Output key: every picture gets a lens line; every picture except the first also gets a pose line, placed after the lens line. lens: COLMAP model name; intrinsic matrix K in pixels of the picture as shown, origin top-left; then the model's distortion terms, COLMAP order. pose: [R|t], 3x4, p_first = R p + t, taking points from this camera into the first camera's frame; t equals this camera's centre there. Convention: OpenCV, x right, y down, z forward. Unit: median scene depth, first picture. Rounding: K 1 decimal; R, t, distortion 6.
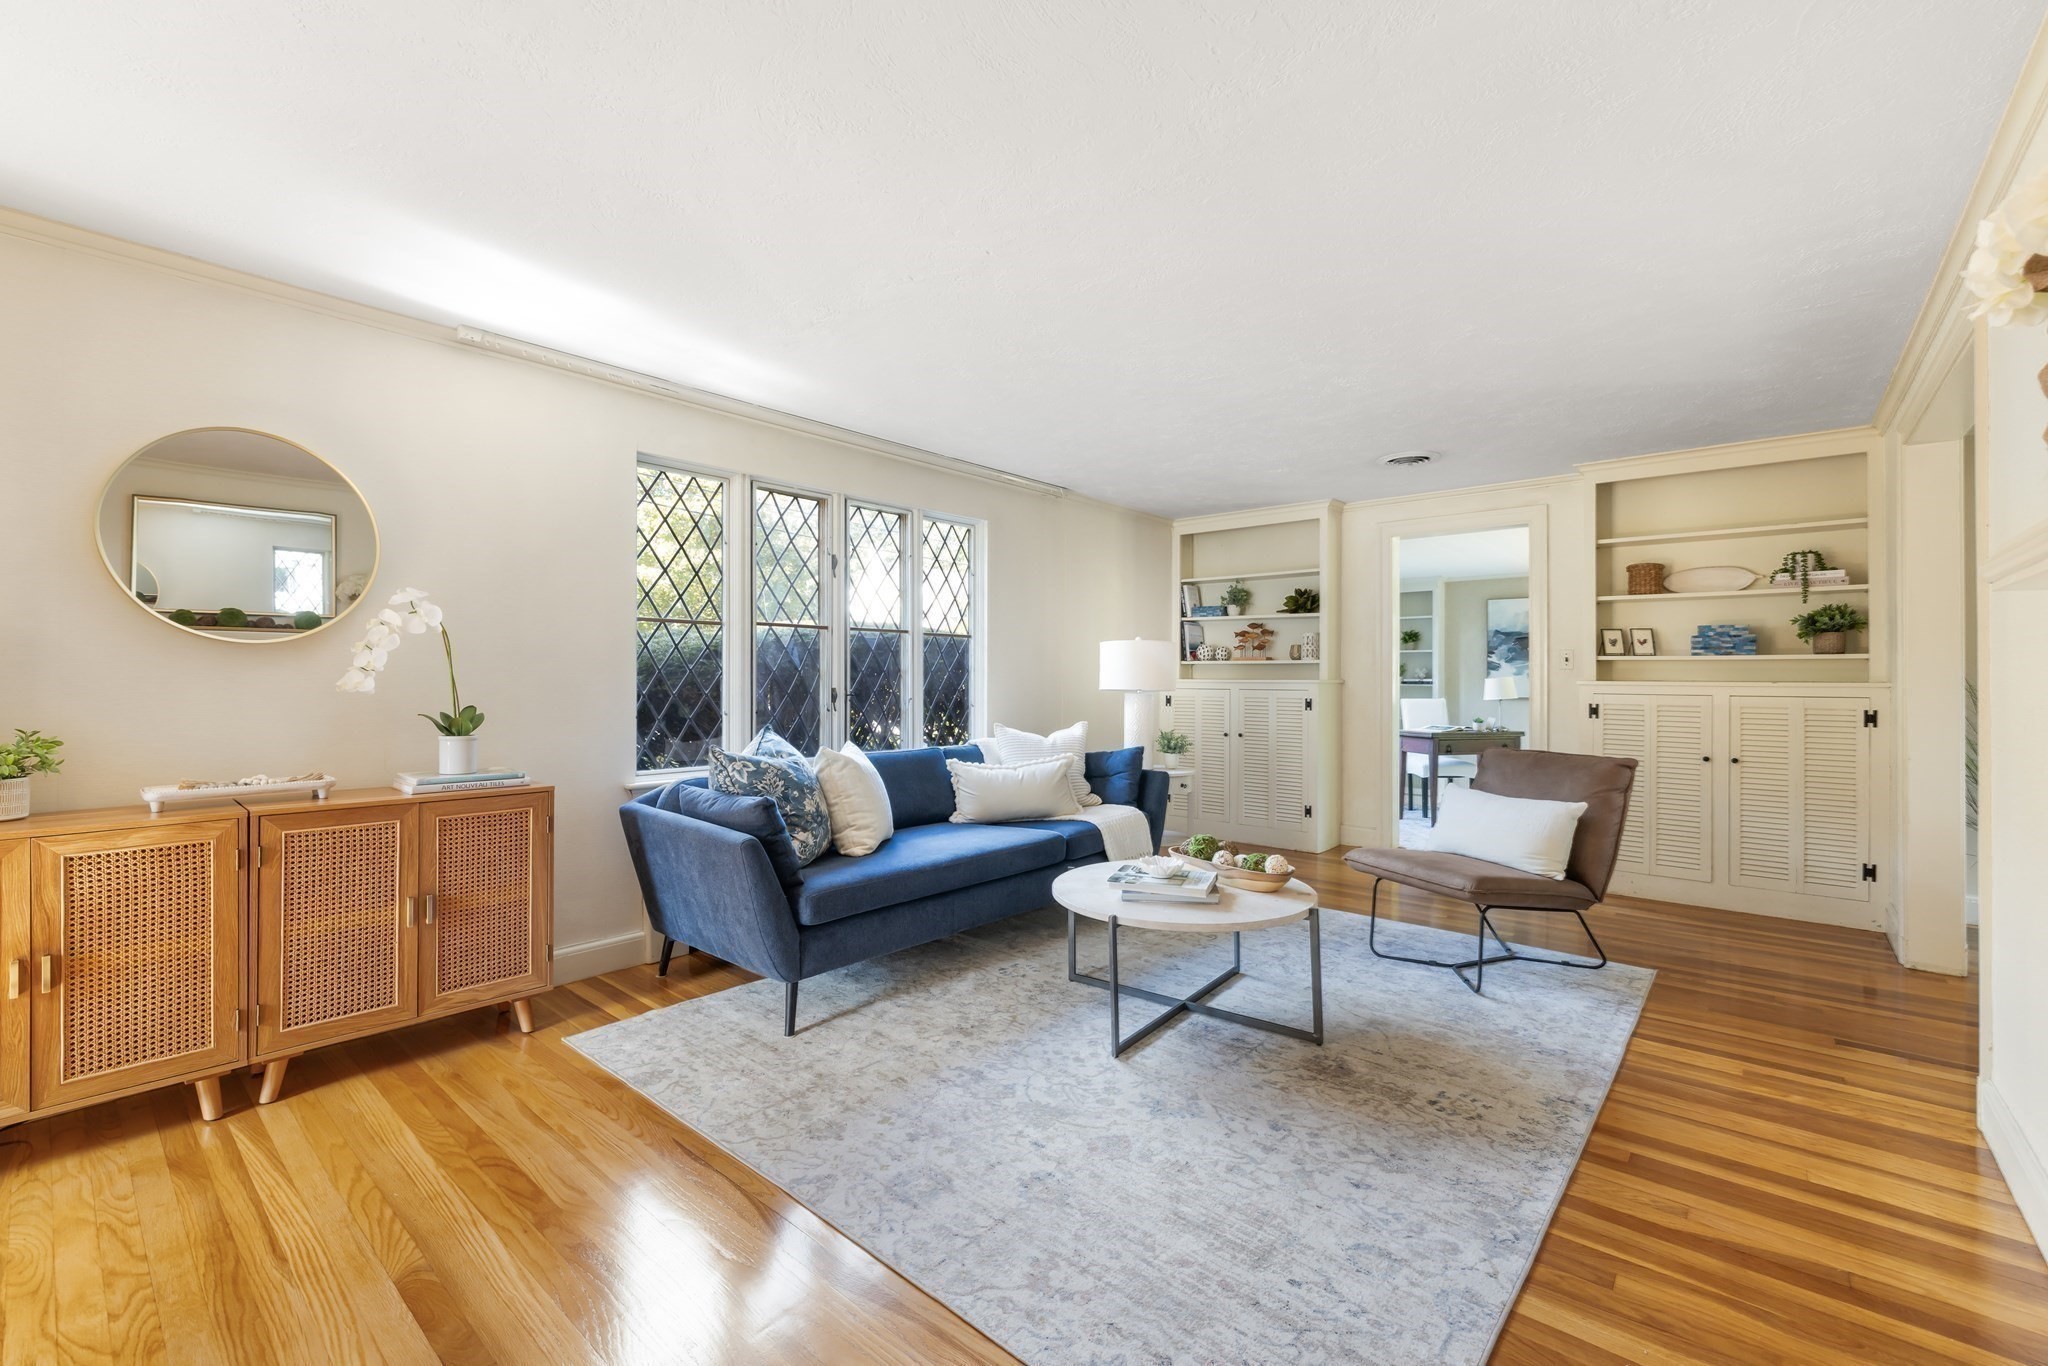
lens RADIAL K [[862.6, 0, 1014.9], [0, 862.6, 669.6], [0, 0, 1]] dist [-0.001344, -0.000161]
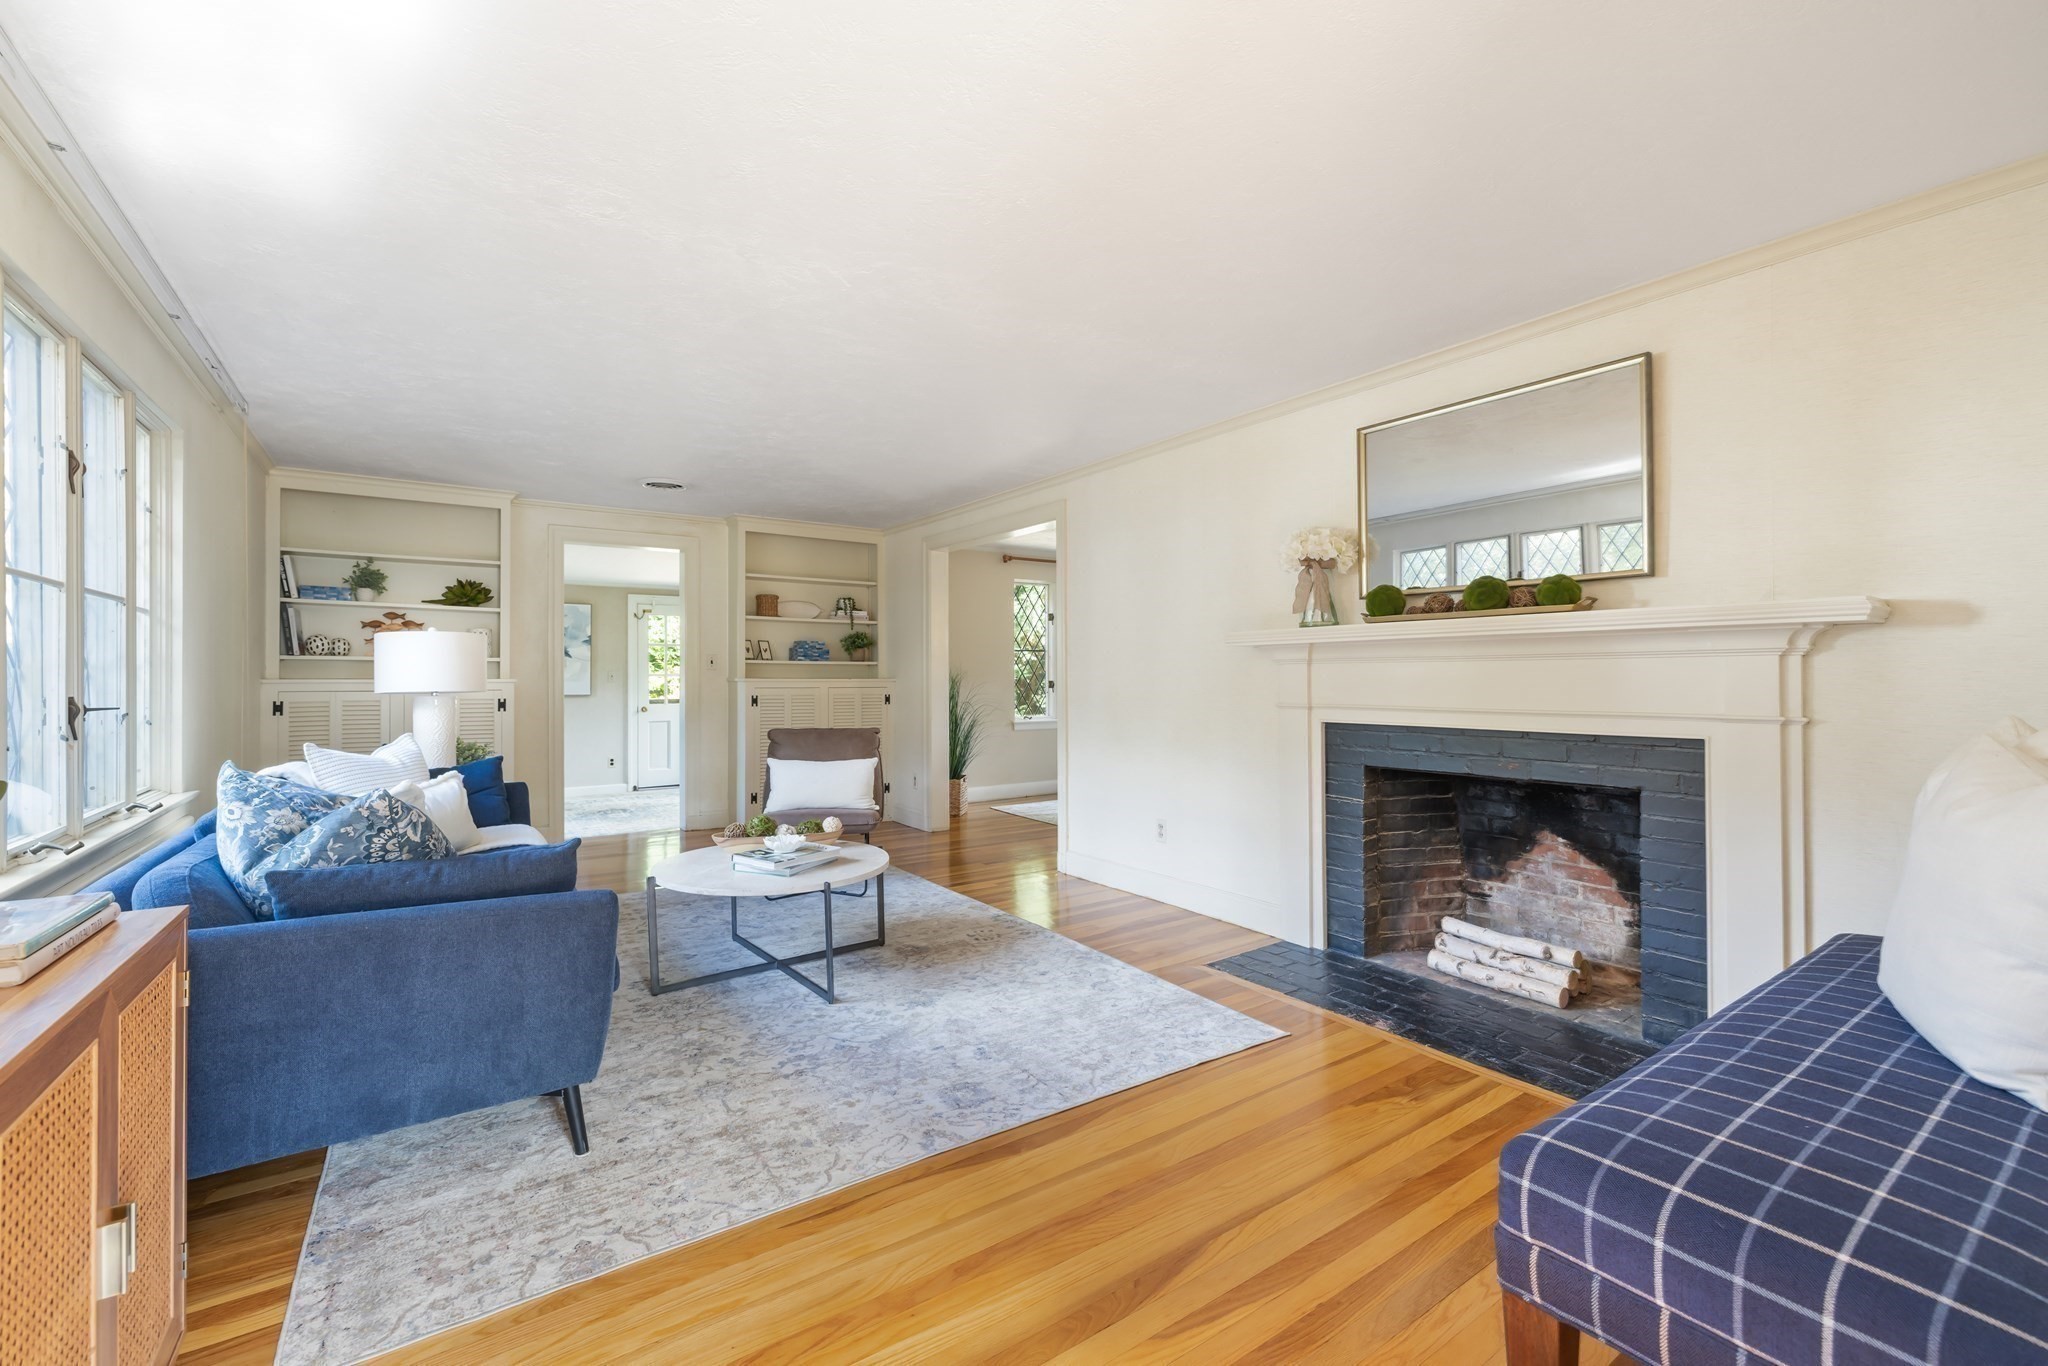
lens RADIAL K [[862.6, 0, 1014.9], [0, 862.6, 669.6], [0, 0, 1]] dist [-0.001344, -0.000161]
pose [[0.250430, 0.002781, 0.968131, -0.619146], [-0.009032, 0.999959, -0.000536, -0.003874], [-0.968093, -0.008610, 0.250445, 0.302774]]
